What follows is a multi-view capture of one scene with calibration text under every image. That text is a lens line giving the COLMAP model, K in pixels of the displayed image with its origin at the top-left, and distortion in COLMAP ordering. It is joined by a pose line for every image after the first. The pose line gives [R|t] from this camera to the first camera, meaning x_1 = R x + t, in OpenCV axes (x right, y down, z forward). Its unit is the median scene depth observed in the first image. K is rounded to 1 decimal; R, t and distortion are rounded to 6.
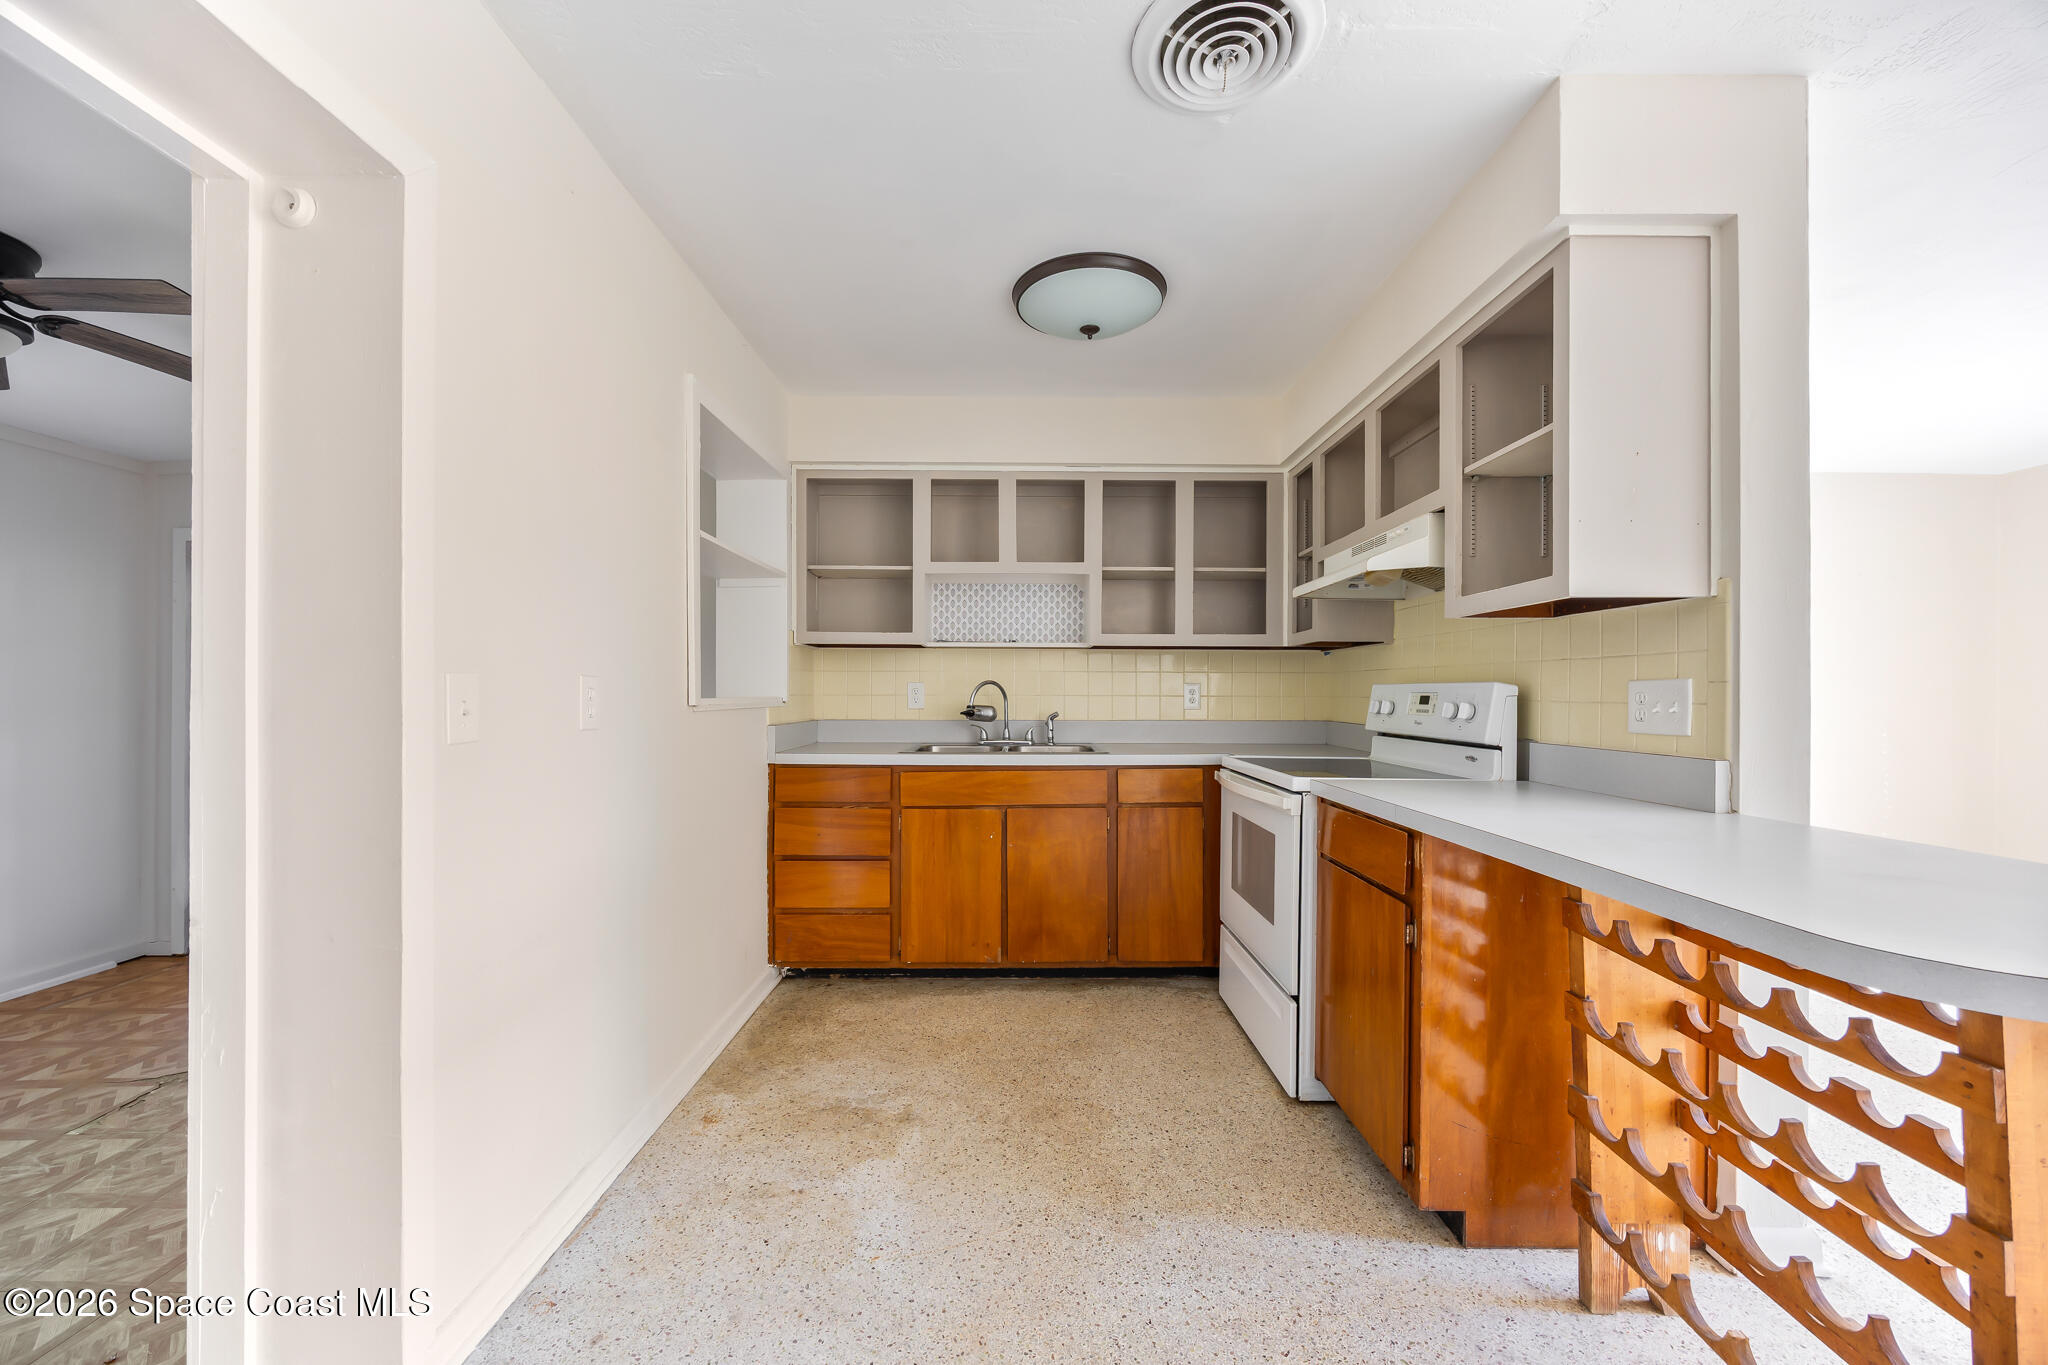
lens RADIAL K [[783.8, 0, 1016.6], [0, 783.8, 692.6], [0, 0, 1]] dist [0.002181, -0.000524]
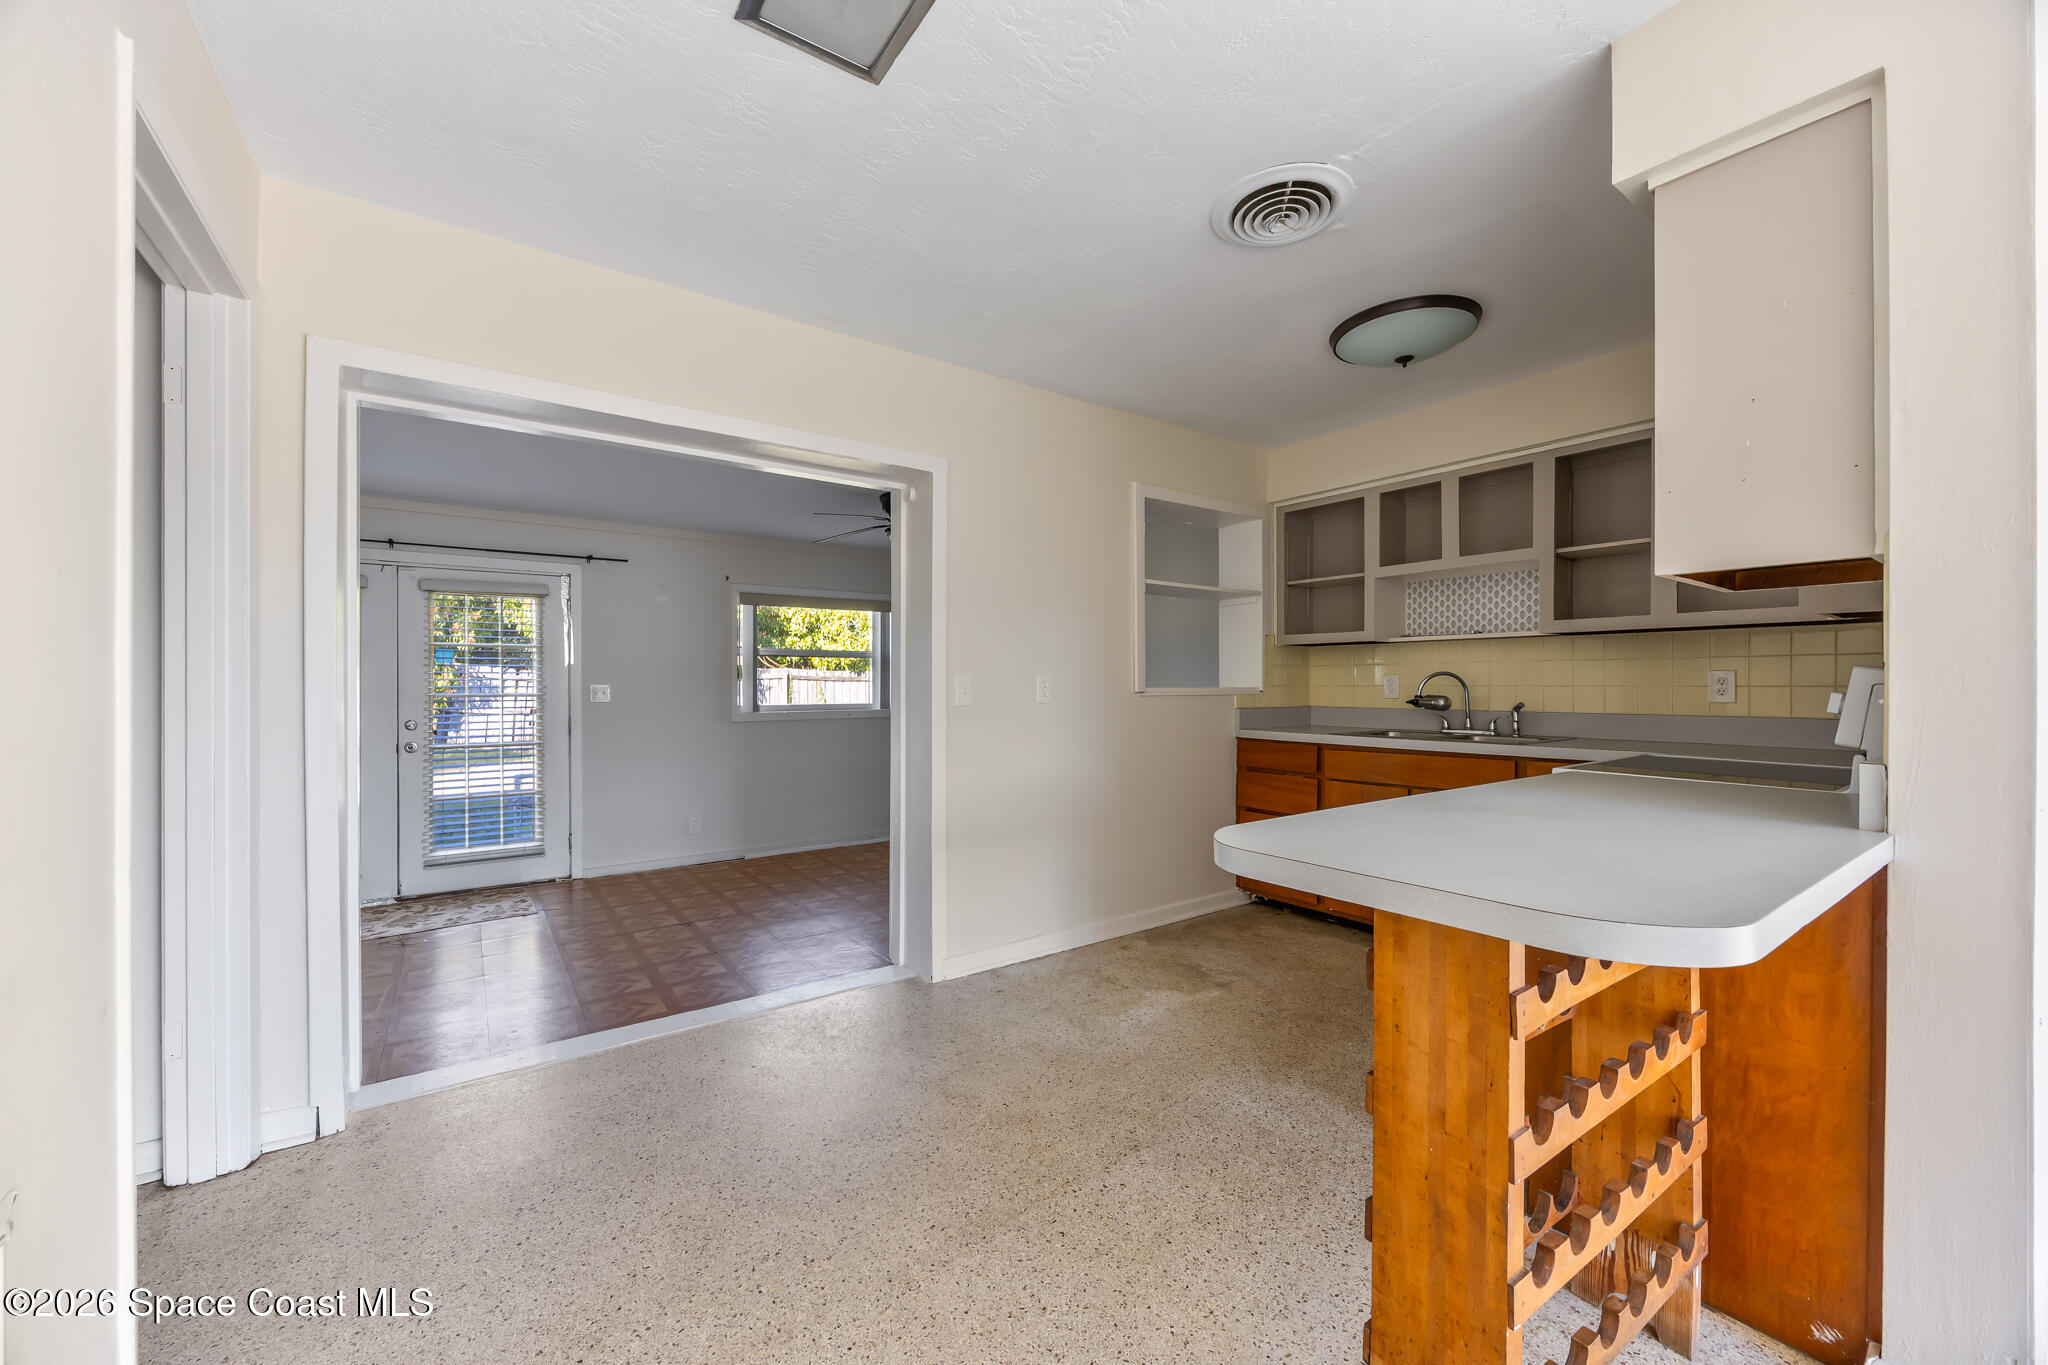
lens RADIAL K [[783.8, 0, 1014.8], [0, 783.8, 685.7], [0, 0, 1]] dist [0.002181, -0.000524]
pose [[0.583934, -0.000714, -0.811801, 0.539830], [0.001740, 0.999998, 0.000373, 0.002166], [0.811800, -0.001630, 0.583934, -0.086314]]
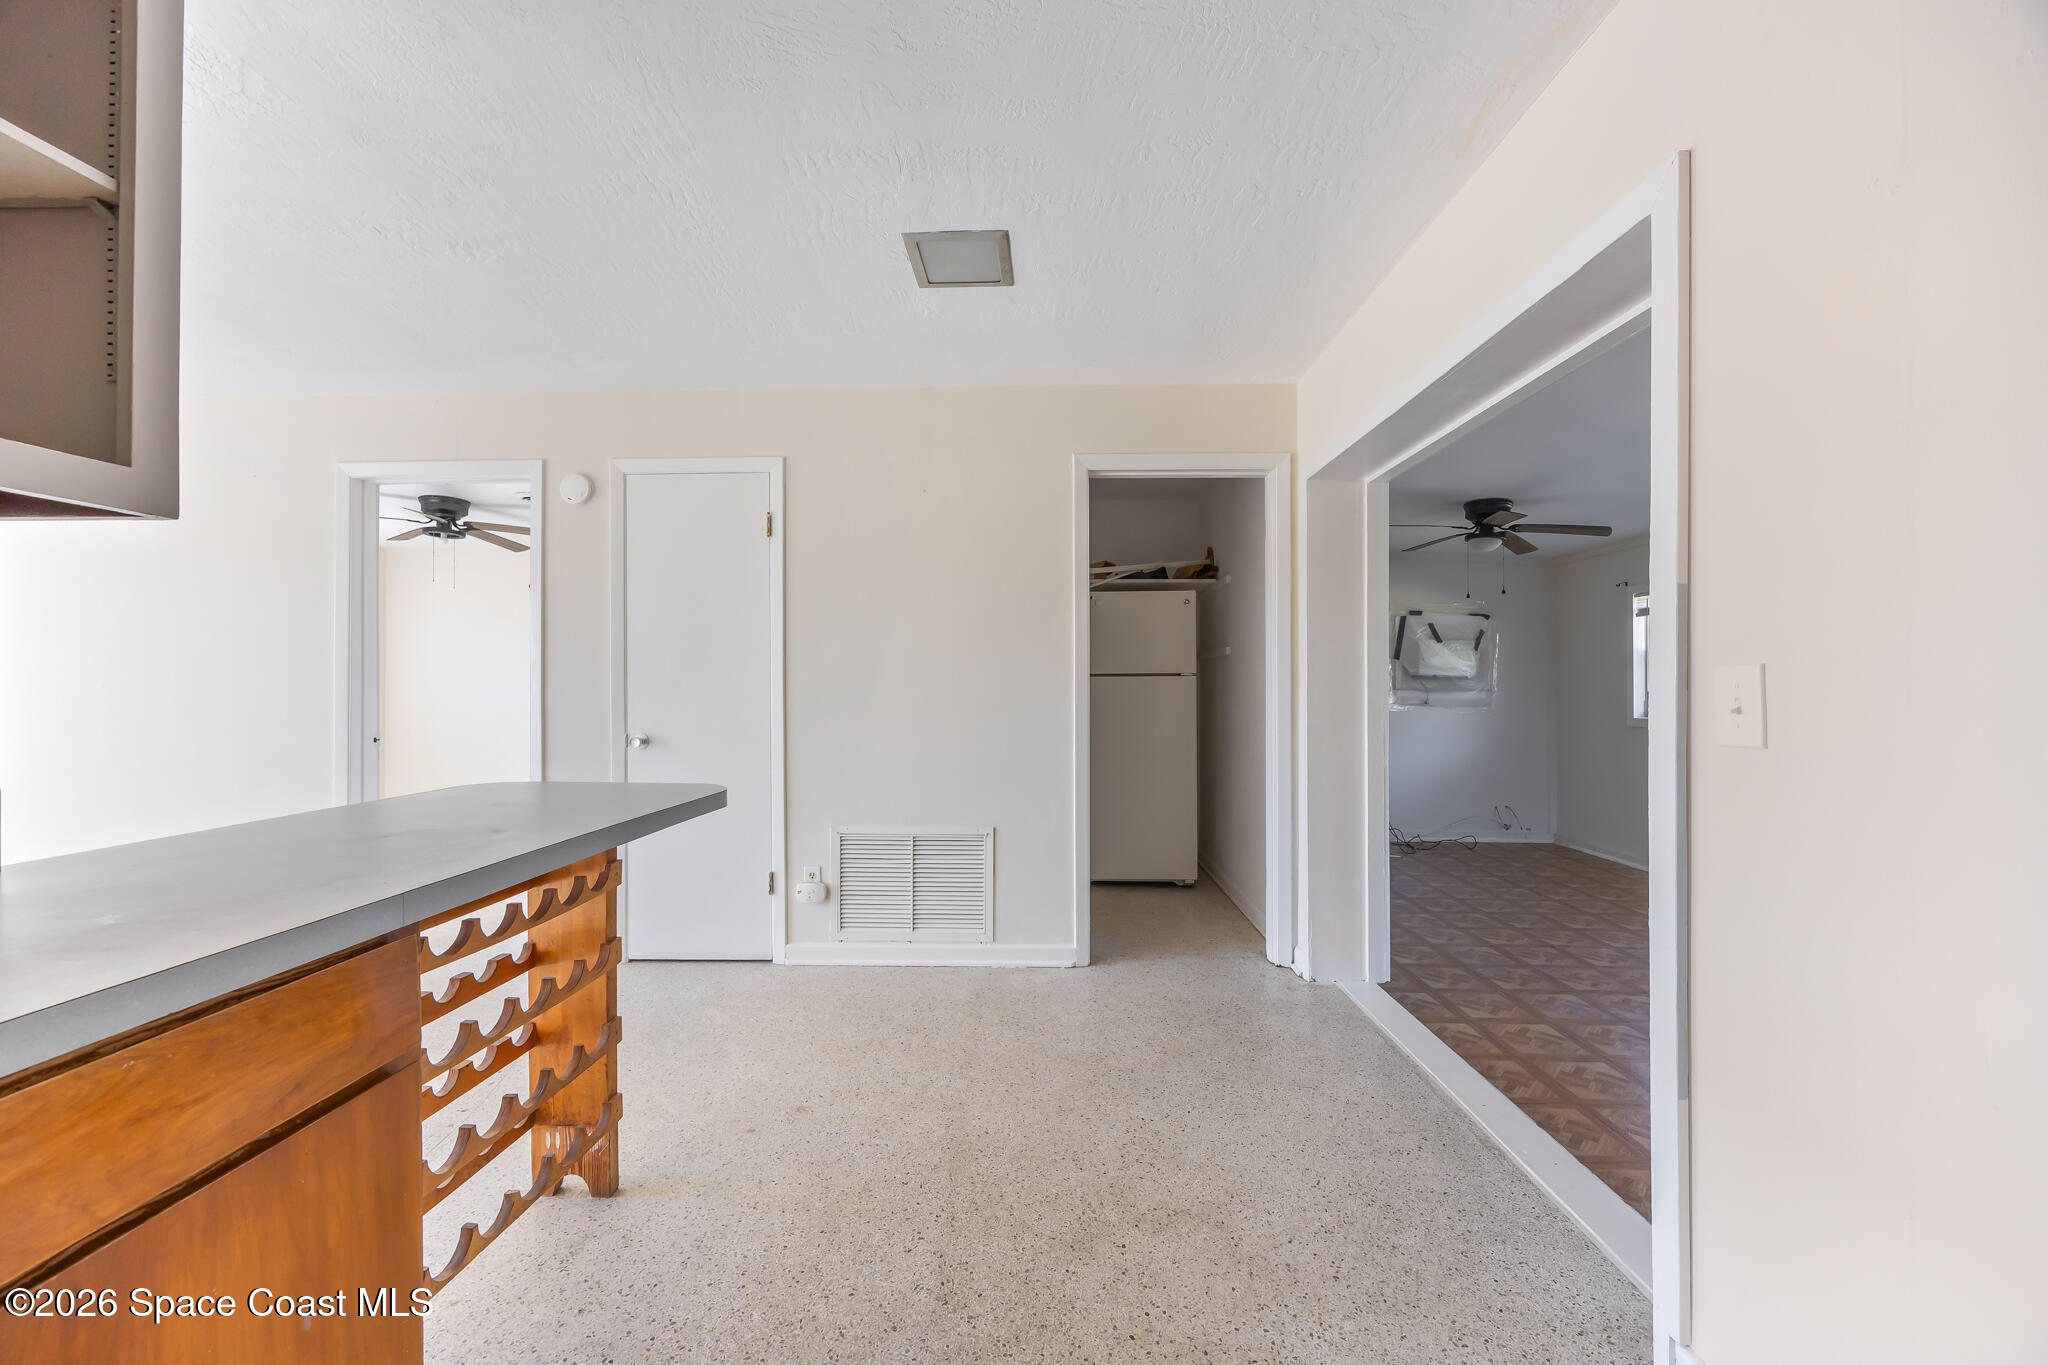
lens RADIAL K [[783.8, 0, 1026.3], [0, 783.8, 689.7], [0, 0, 1]] dist [0.002181, -0.000524]
pose [[-0.999800, -0.001539, 0.019930, 0.020417], [-0.001536, 0.999999, 0.000134, 0.001640], [-0.019930, 0.000103, -0.999801, 0.845529]]
